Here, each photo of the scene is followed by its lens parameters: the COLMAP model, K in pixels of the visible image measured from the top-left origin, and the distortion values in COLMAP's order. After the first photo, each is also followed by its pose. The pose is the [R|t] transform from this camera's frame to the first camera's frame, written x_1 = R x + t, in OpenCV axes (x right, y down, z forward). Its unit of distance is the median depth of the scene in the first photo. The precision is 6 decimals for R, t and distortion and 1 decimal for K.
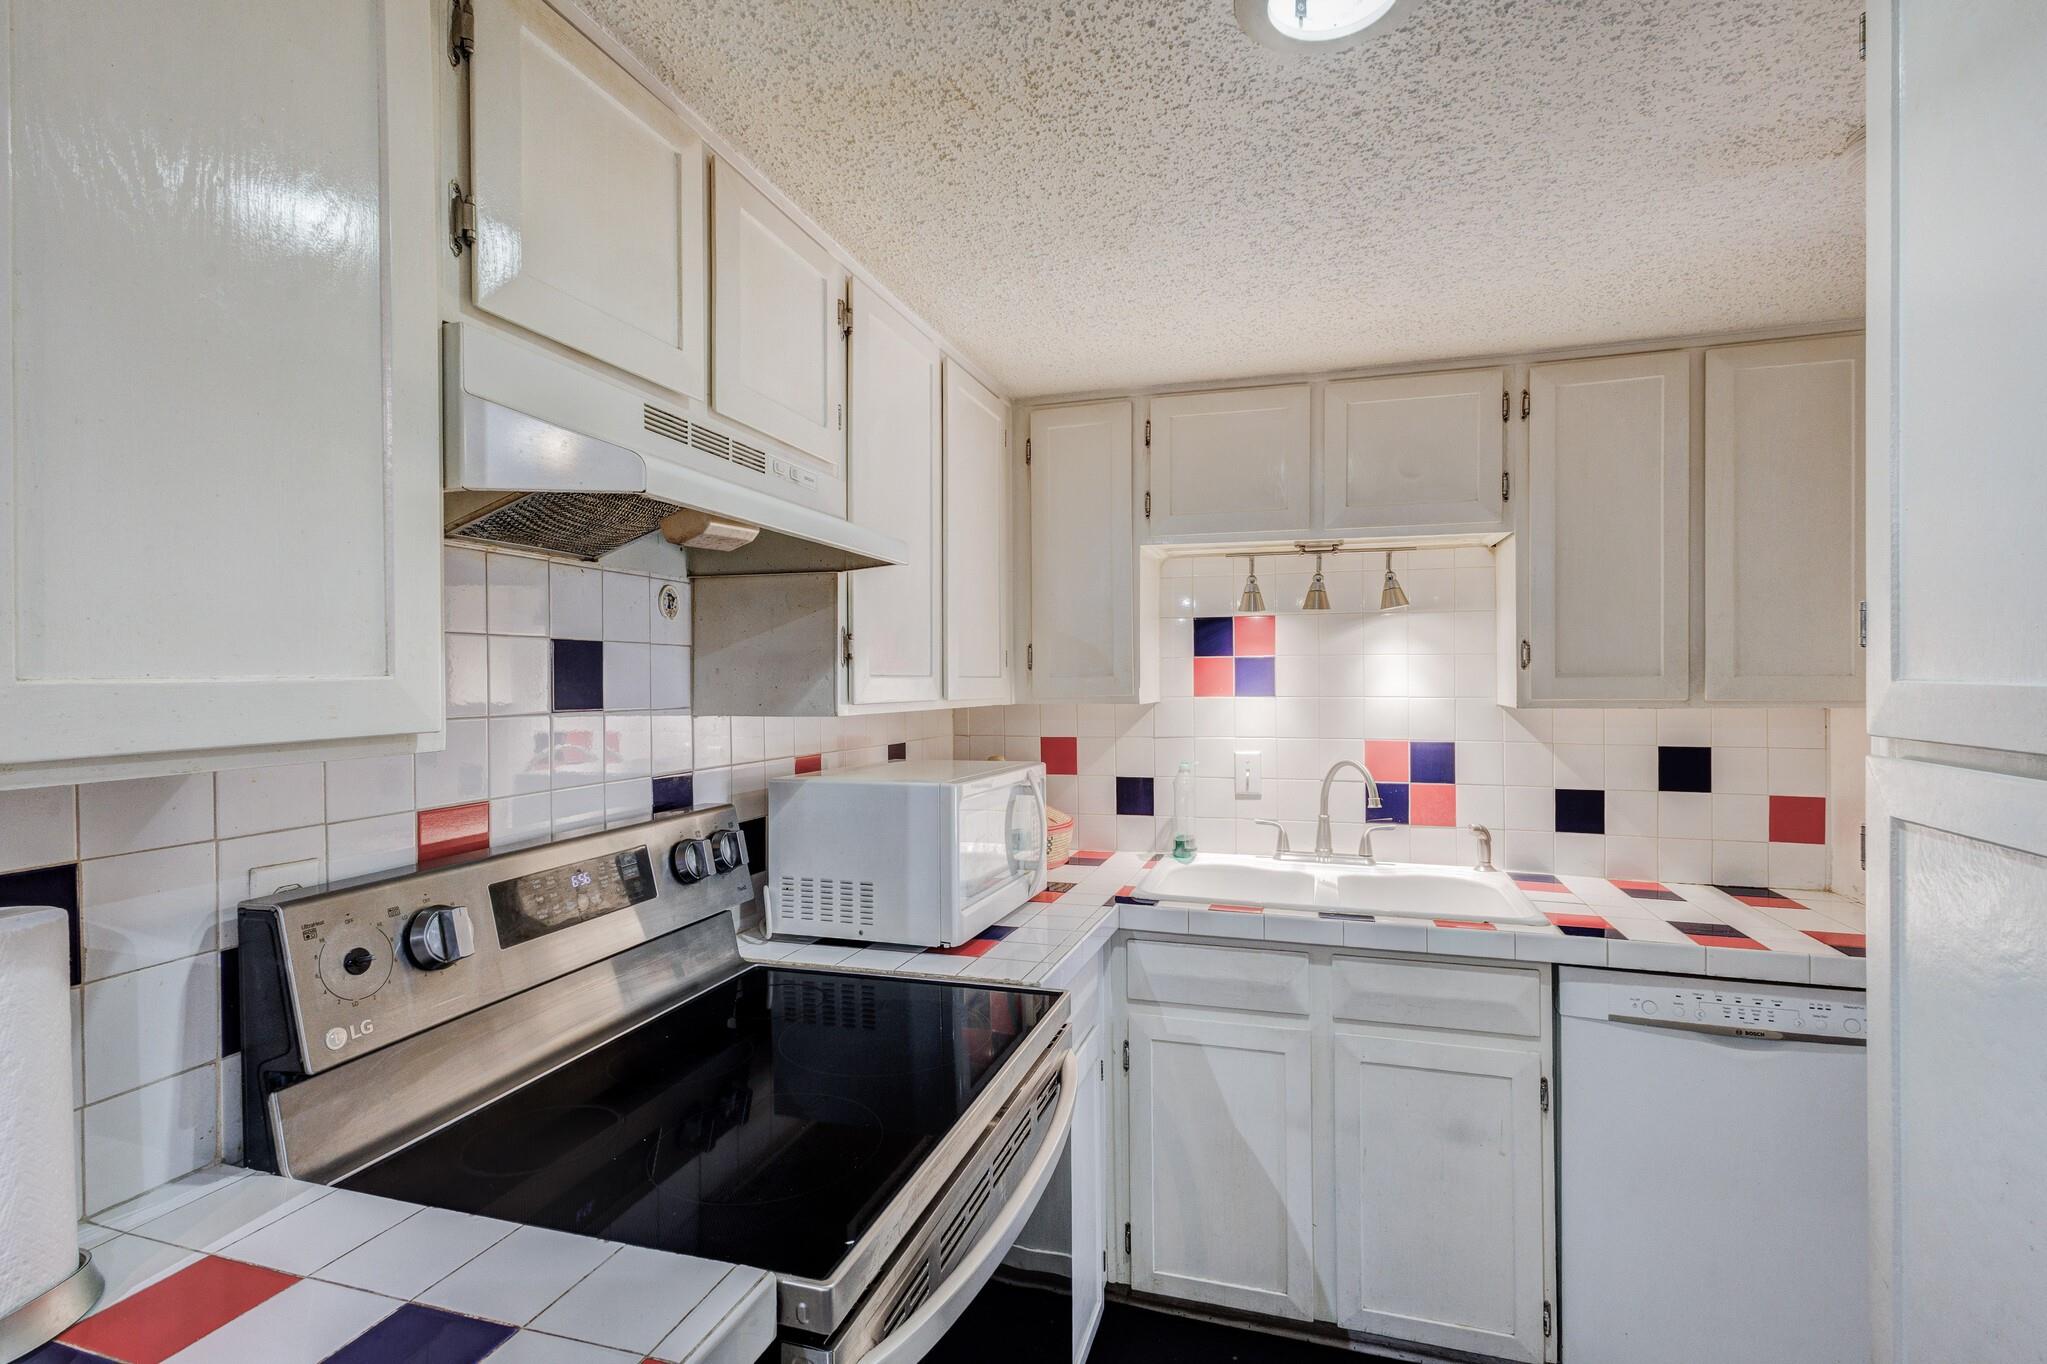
lens RADIAL K [[960.2, 0, 1023.5], [0, 960.2, 682.0], [0, 0, 1]] dist [-0.000421, -0.000011]
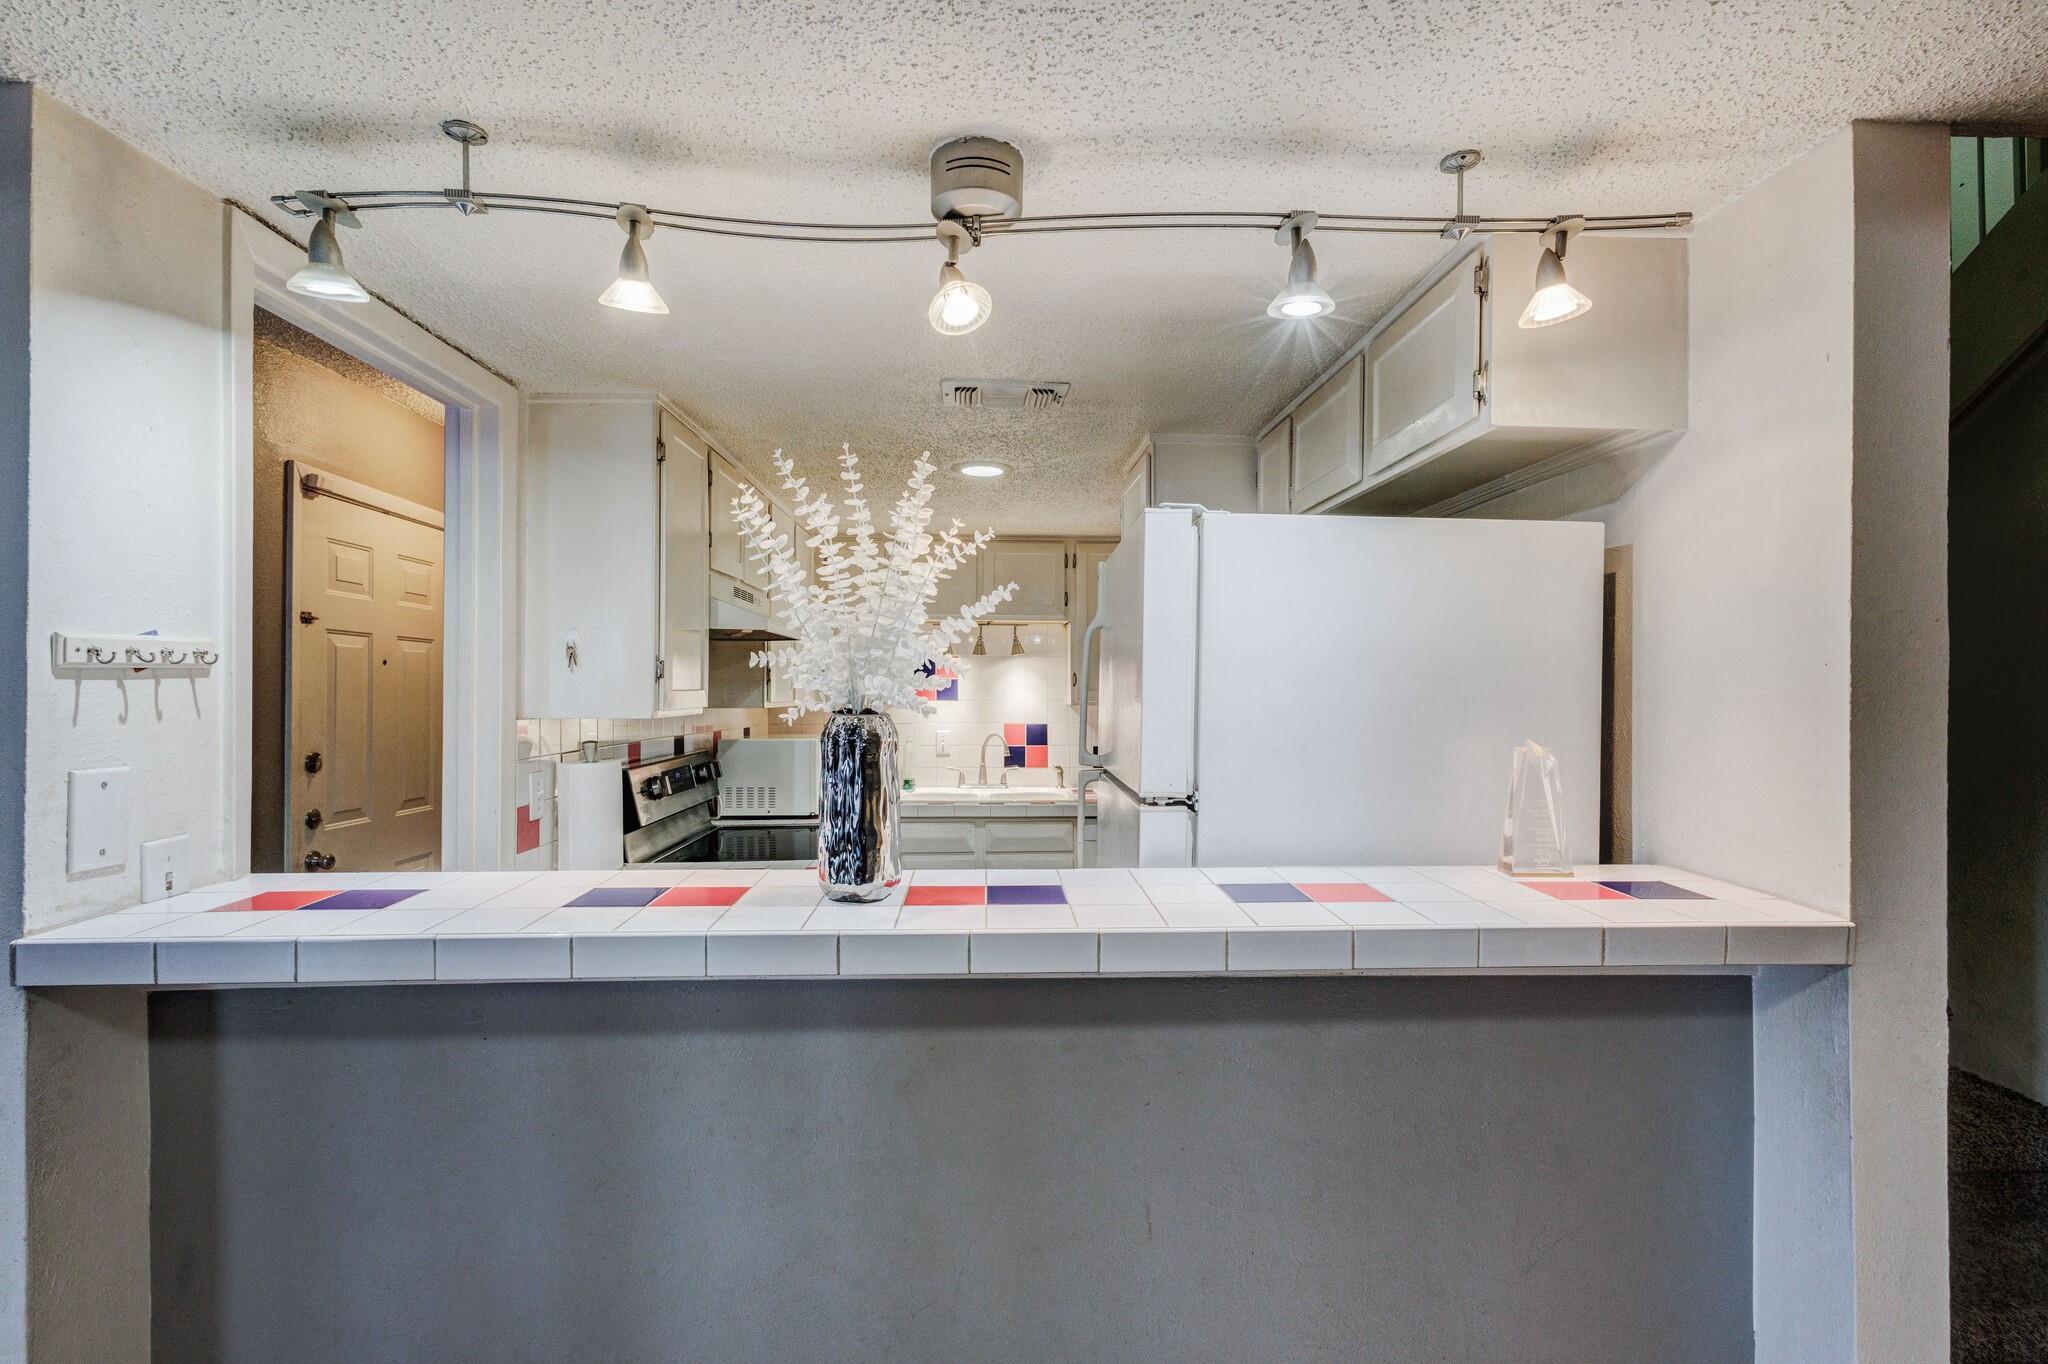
lens RADIAL K [[960.7, 0, 1024.0], [0, 960.7, 682.0], [0, 0, 1]] dist [-0.000421, -0.000011]
pose [[0.943320, 0.006533, 0.331820, -0.248221], [-0.001925, 0.999897, -0.014215, 0.005637], [-0.331879, 0.012771, 0.943236, -0.843724]]
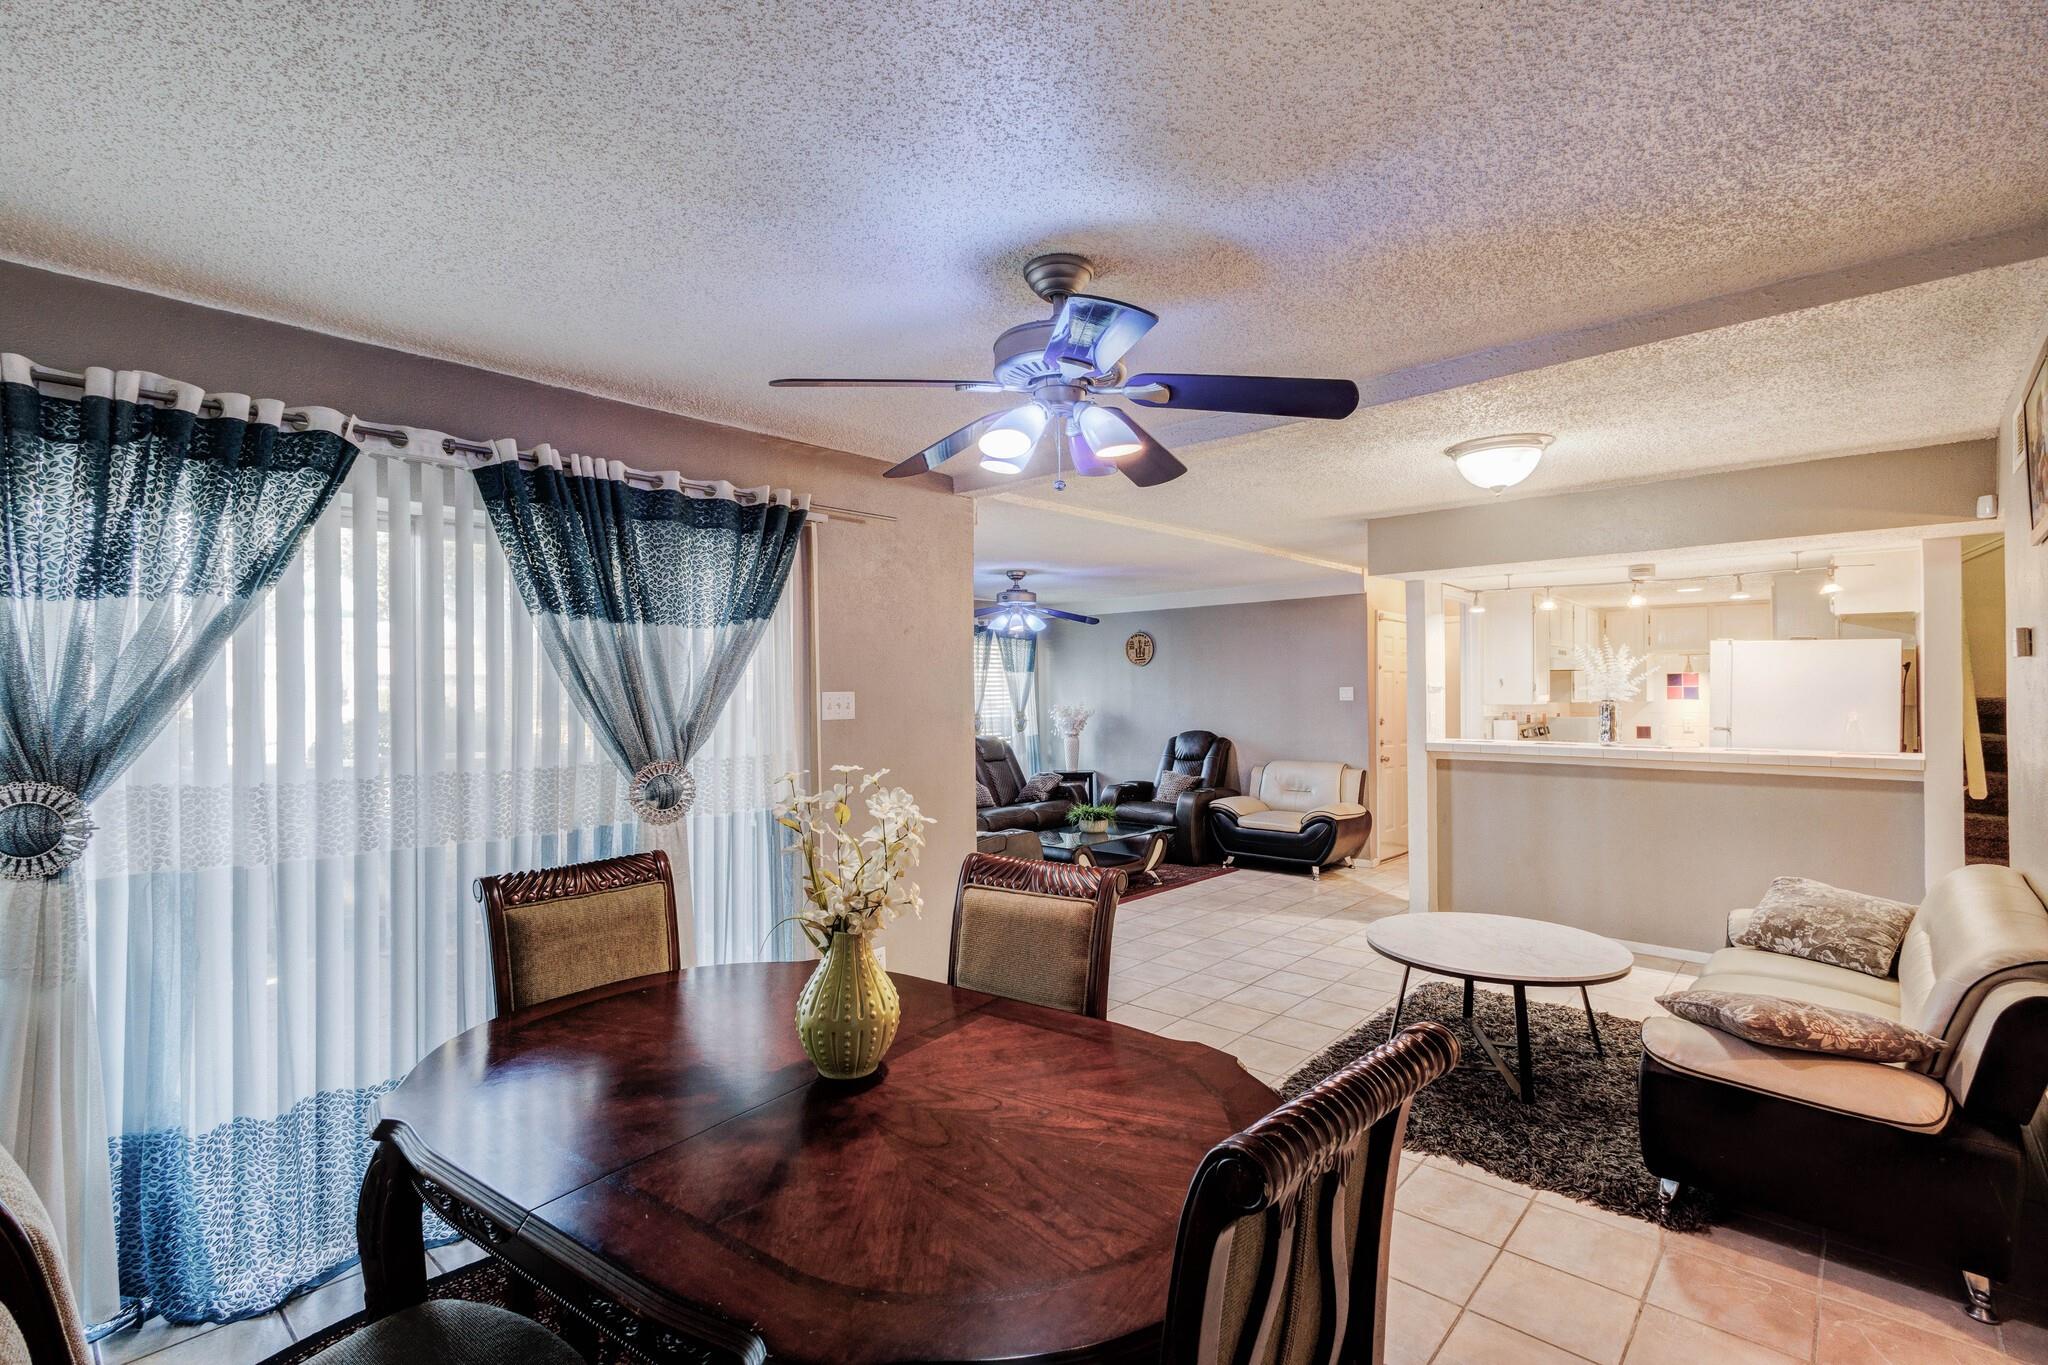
lens RADIAL K [[916.0, 0, 1024.0], [0, 916.0, 682.5], [0, 0, 1]] dist [0.001245, 0.000179]
pose [[0.904936, -0.003204, -0.425535, -0.473502], [-0.002611, 0.999911, -0.013081, 0.004133], [0.425539, 0.012949, 0.904847, -2.750448]]
